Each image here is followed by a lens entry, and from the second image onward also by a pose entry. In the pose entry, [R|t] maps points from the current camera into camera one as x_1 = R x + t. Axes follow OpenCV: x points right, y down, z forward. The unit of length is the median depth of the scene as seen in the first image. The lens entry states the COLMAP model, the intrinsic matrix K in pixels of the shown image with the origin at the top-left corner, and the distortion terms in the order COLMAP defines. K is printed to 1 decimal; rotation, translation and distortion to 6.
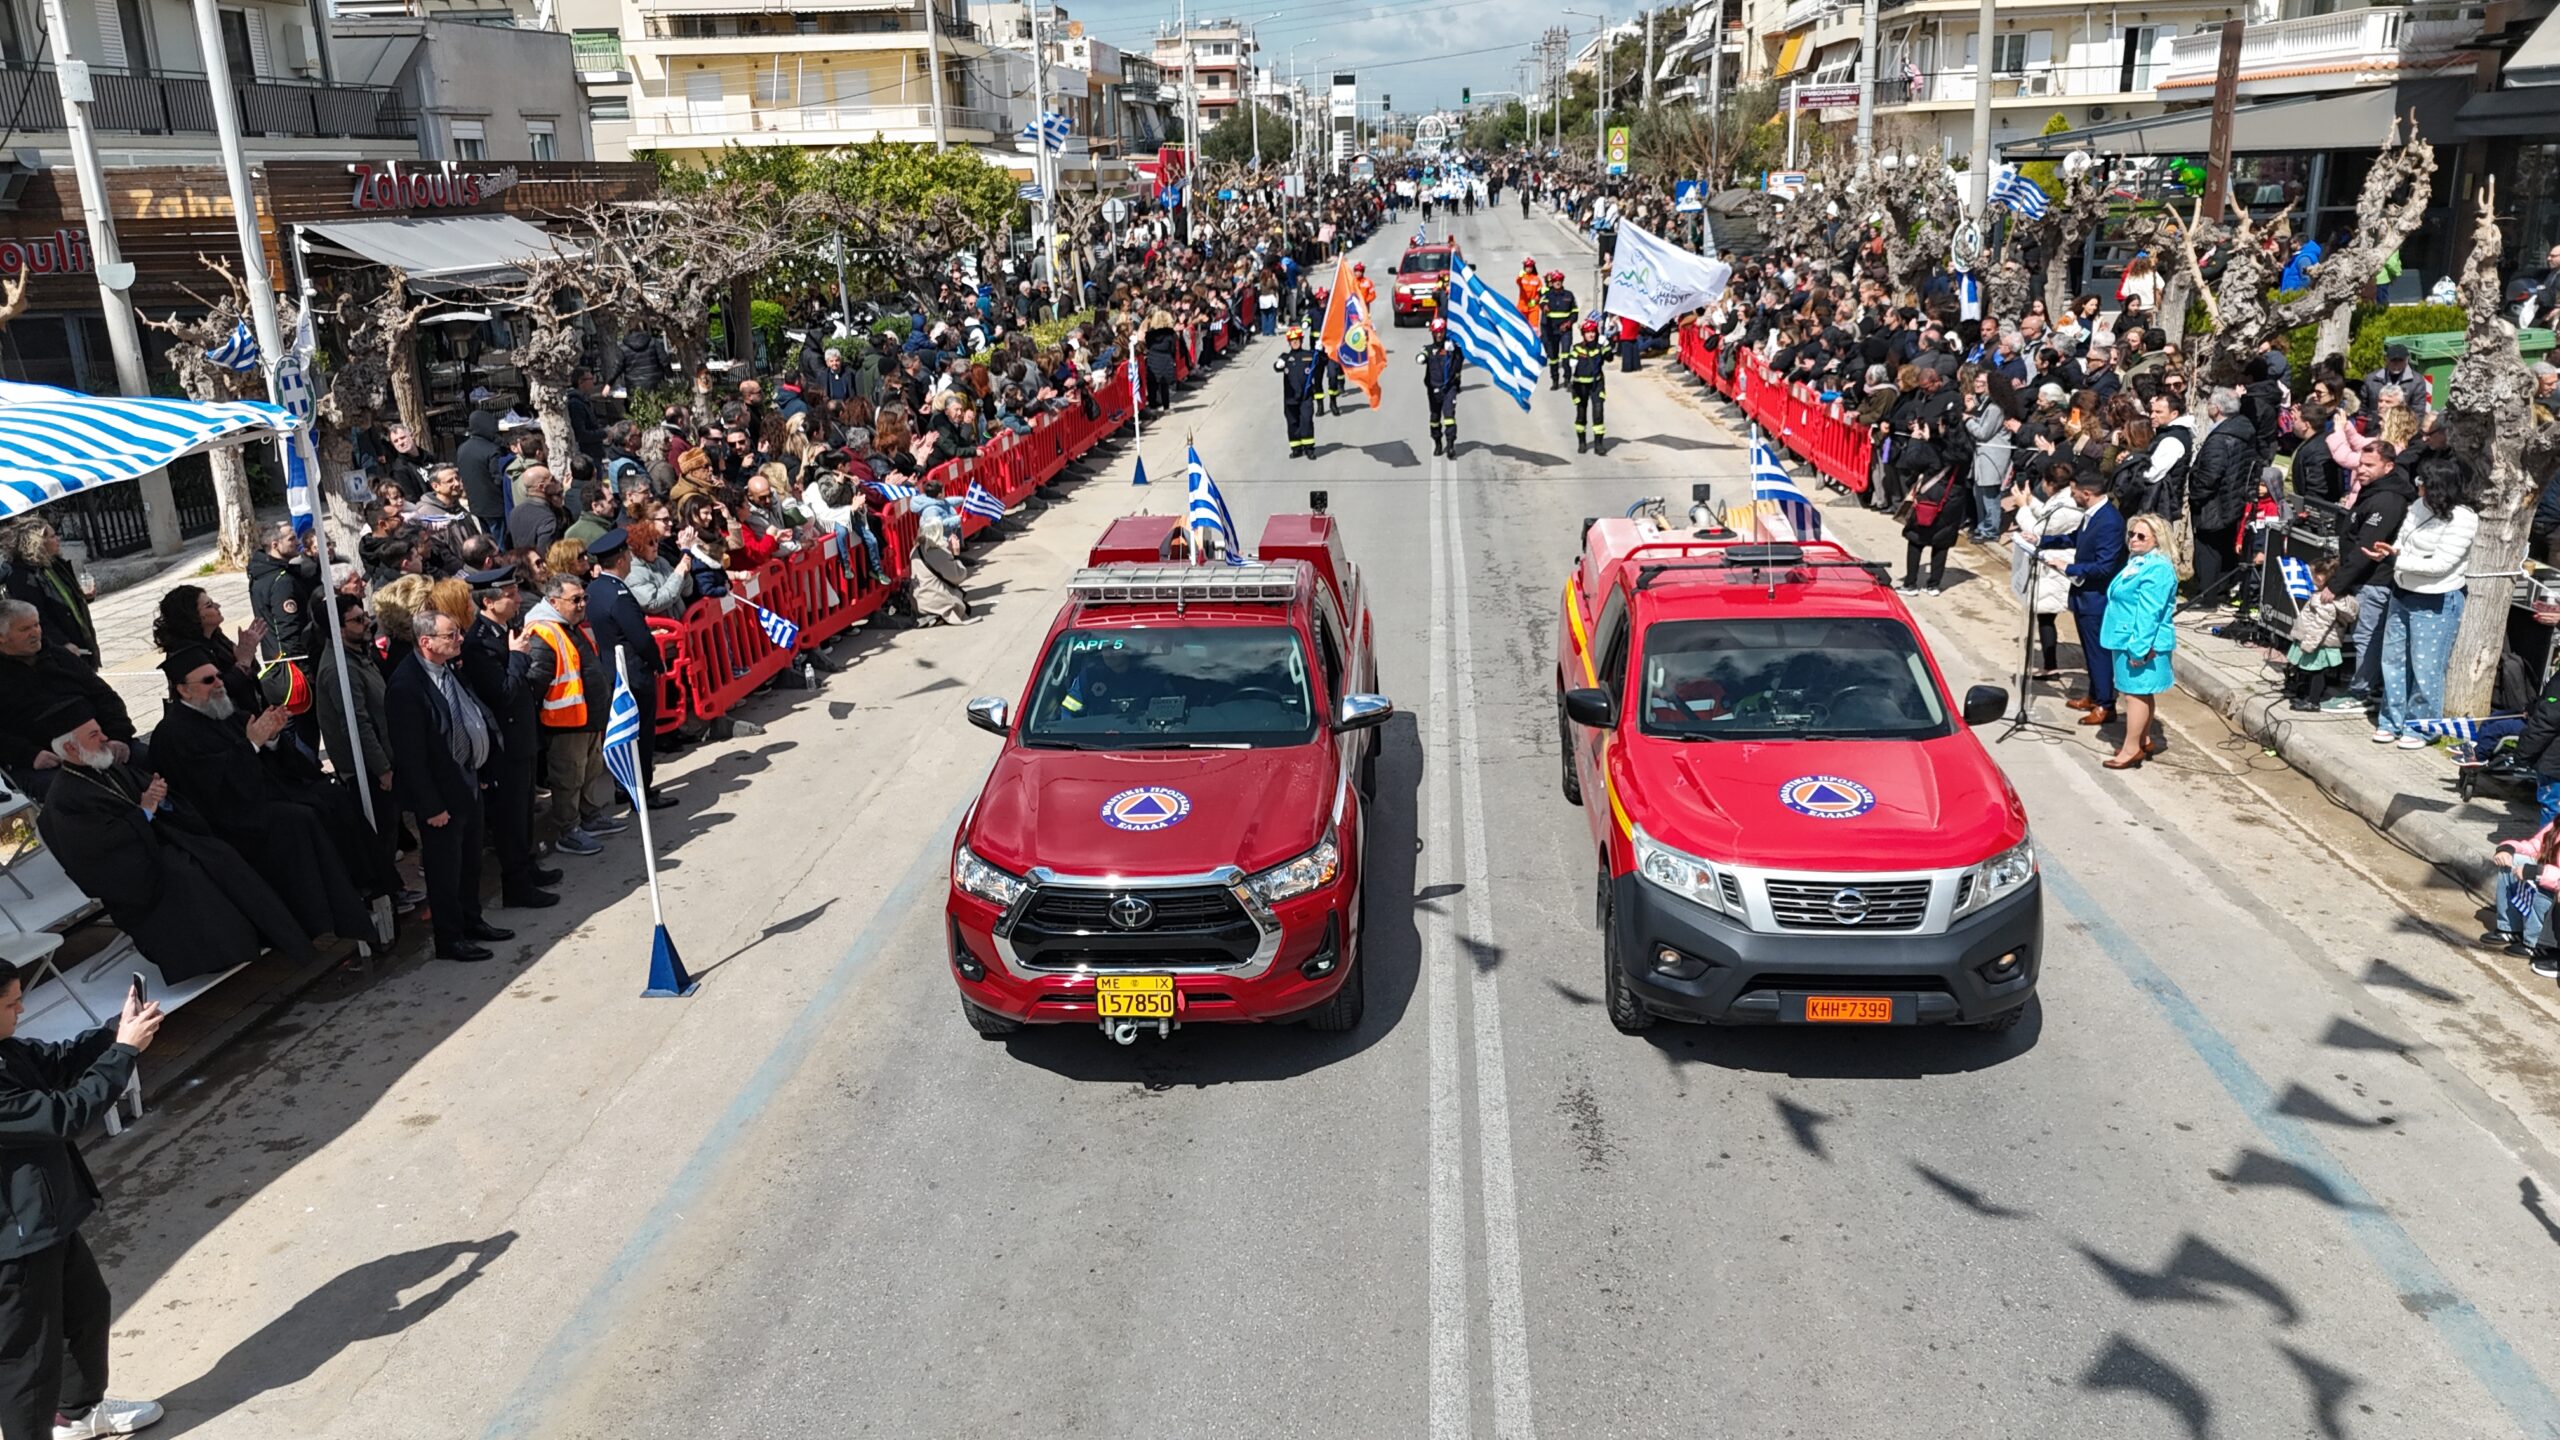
lens RADIAL K [[1888.7, 0, 1282.3], [0, 1888.7, 713.6], [0, 0, 1]] dist [0.050633, -0.043876]
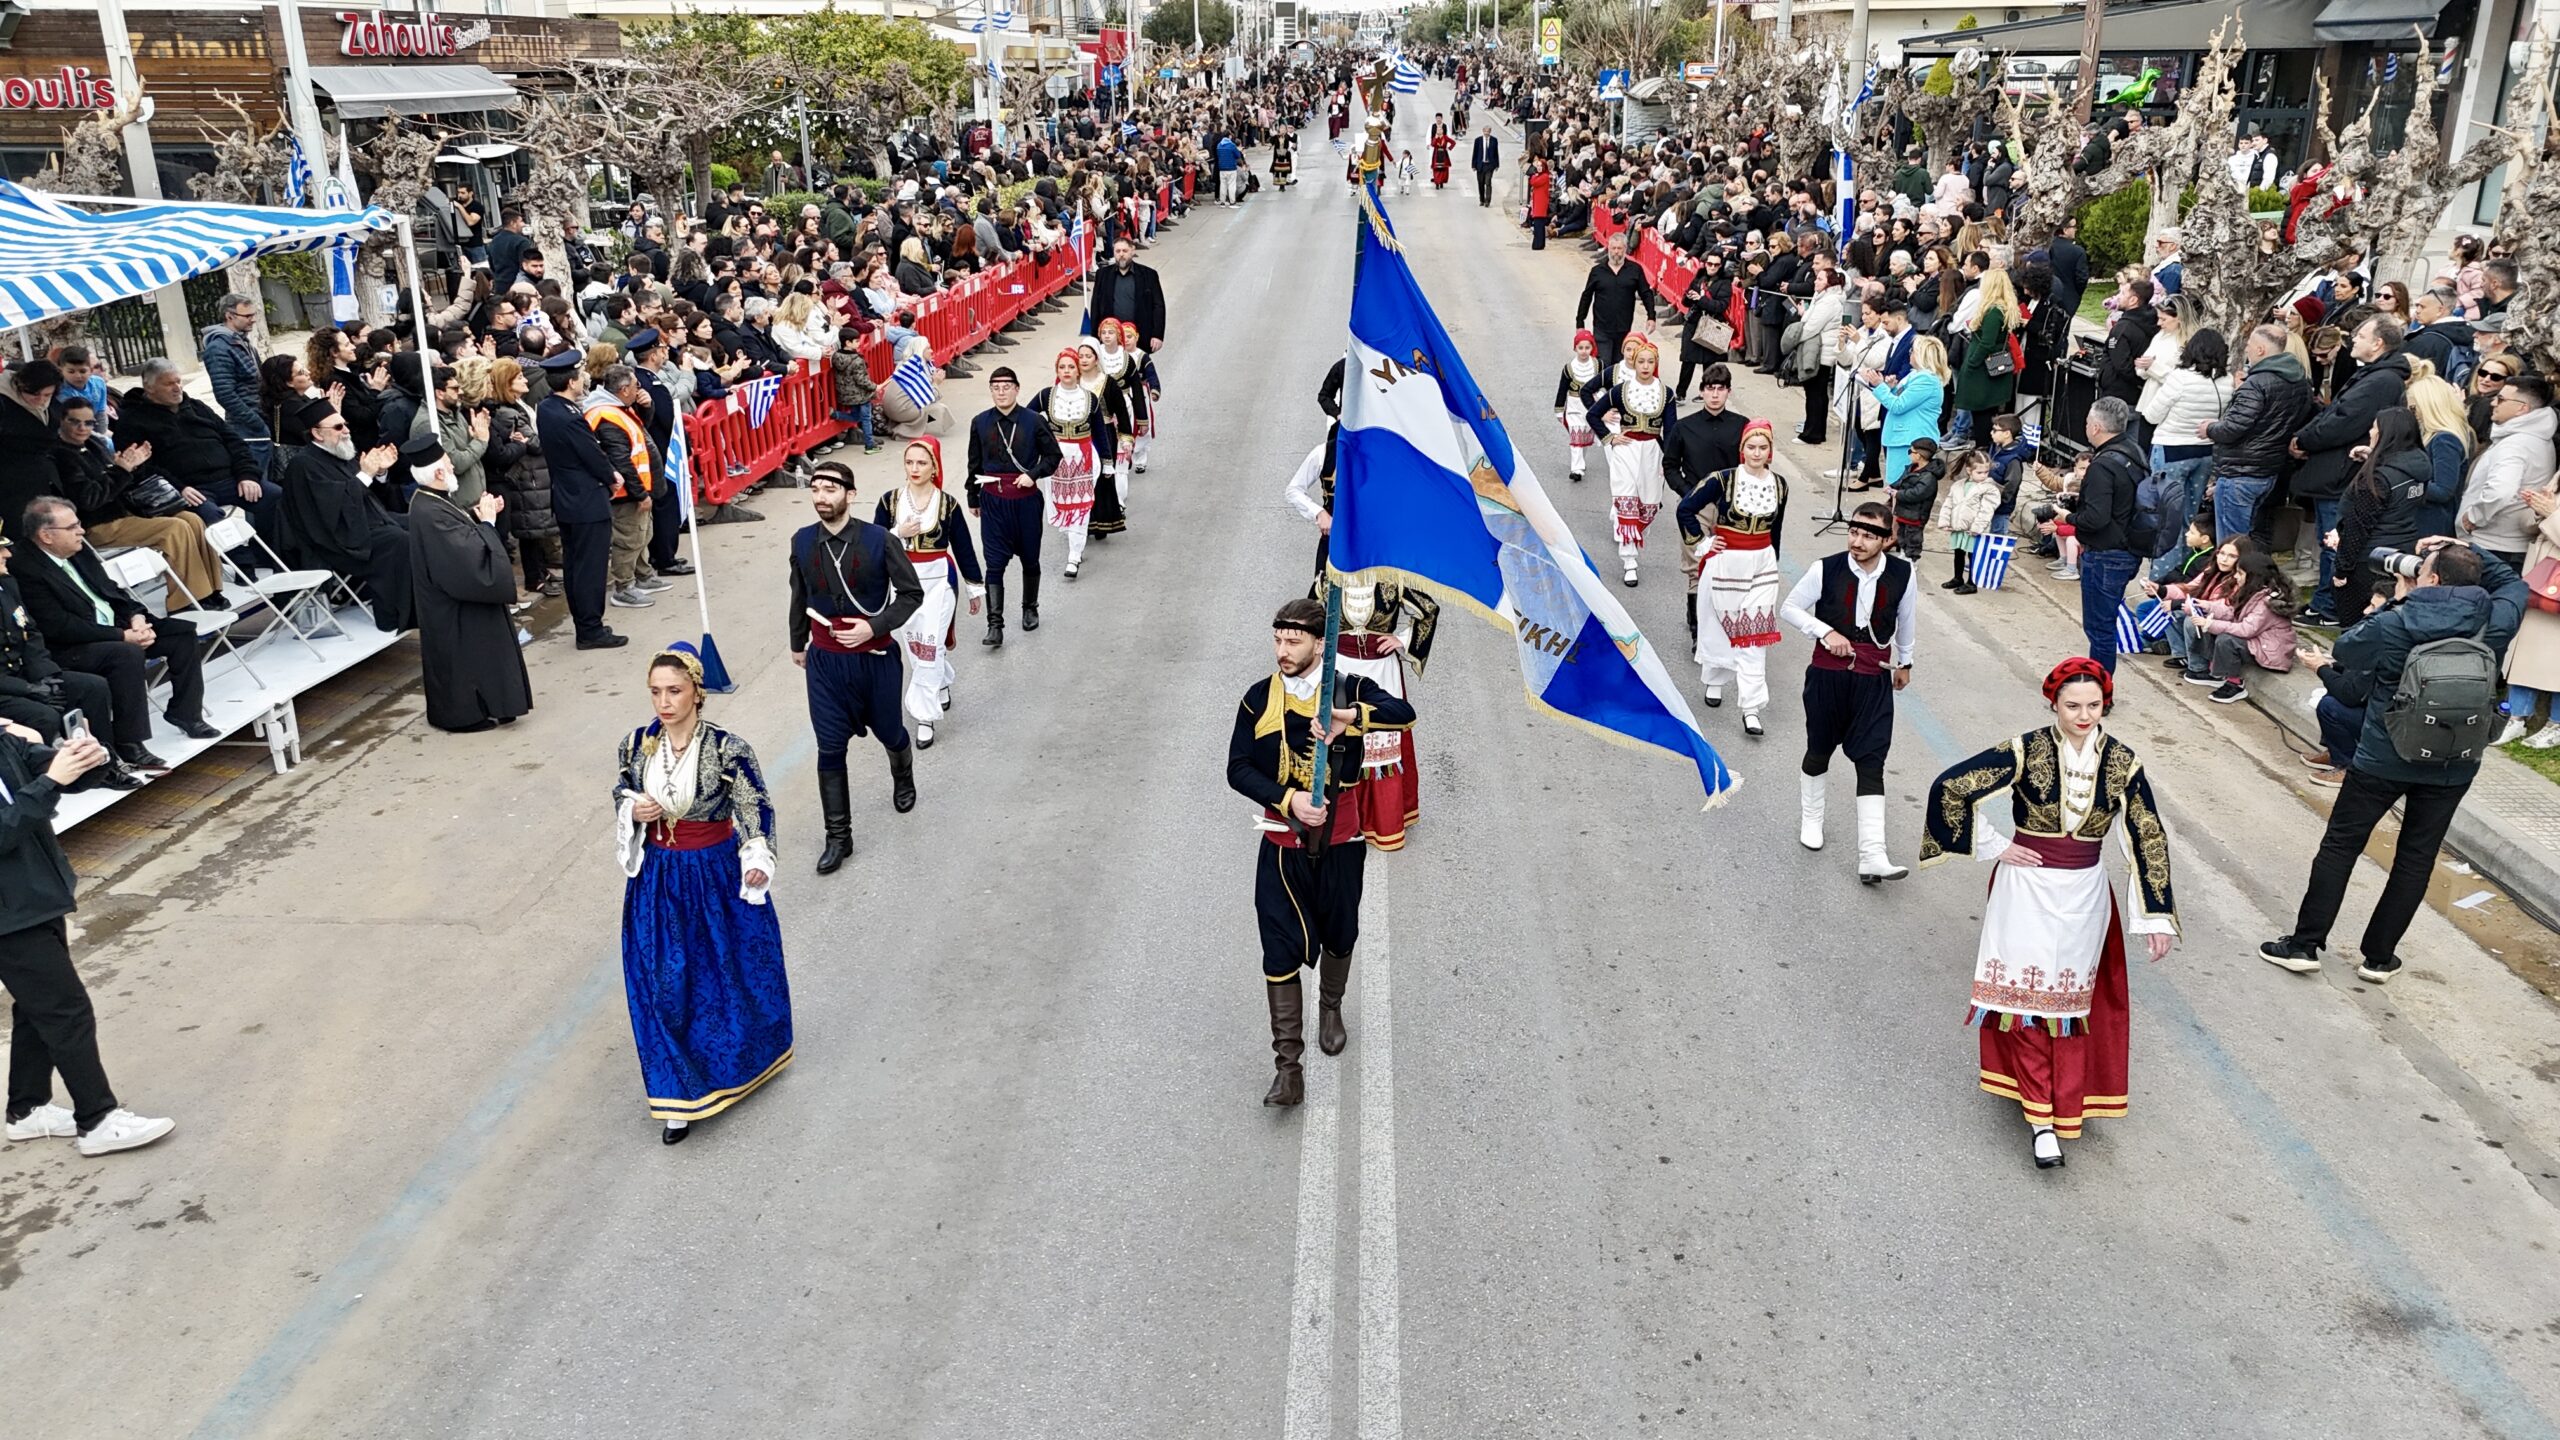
lens RADIAL K [[1878.9, 0, 1283.6], [0, 1878.9, 718.8], [0, 0, 1]] dist [0.062430, -0.060041]
pose [[0.999244, 0.012962, 0.036658, 0.000205], [-0.014999, 0.998327, 0.055846, 0.021590], [-0.035872, -0.056354, 0.997766, -0.055644]]
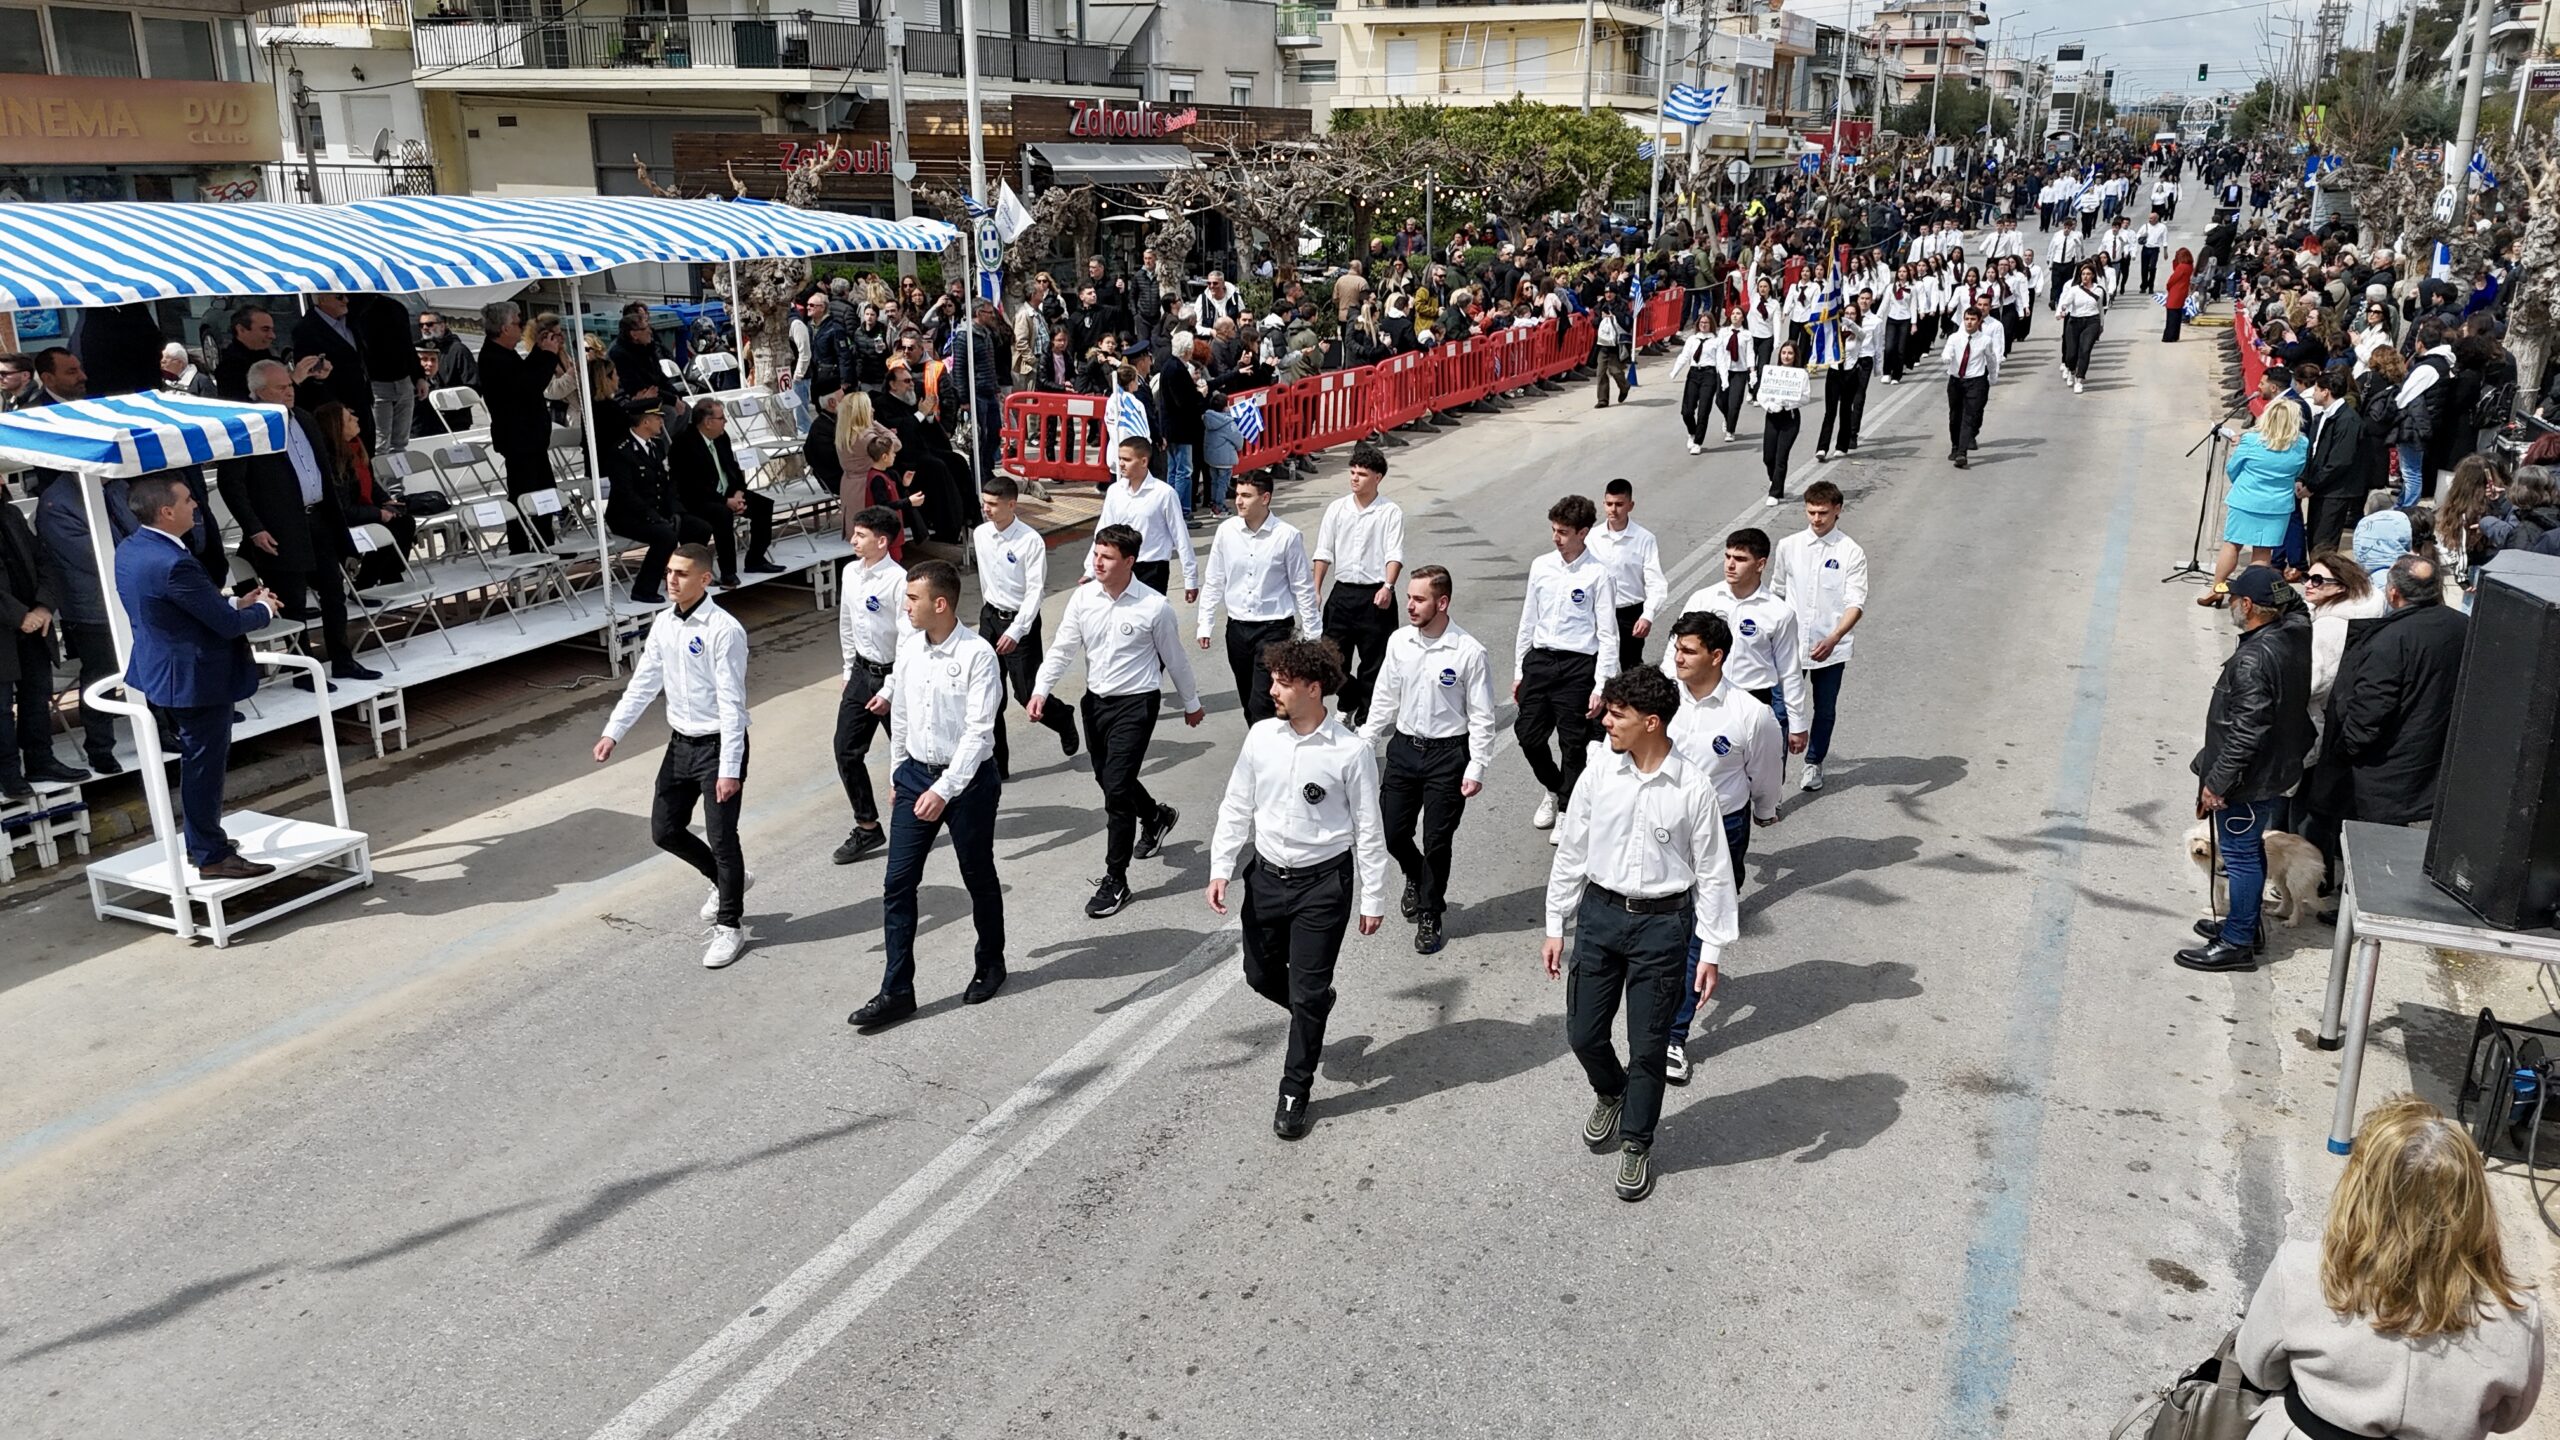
lens RADIAL K [[1878.9, 0, 1283.6], [0, 1878.9, 718.8], [0, 0, 1]] dist [0.062430, -0.060041]
pose [[0.935142, 0.133578, -0.328126, 0.080953], [-0.128361, 0.991014, 0.037611, 0.040881], [0.330202, 0.006947, 0.943885, -0.109649]]
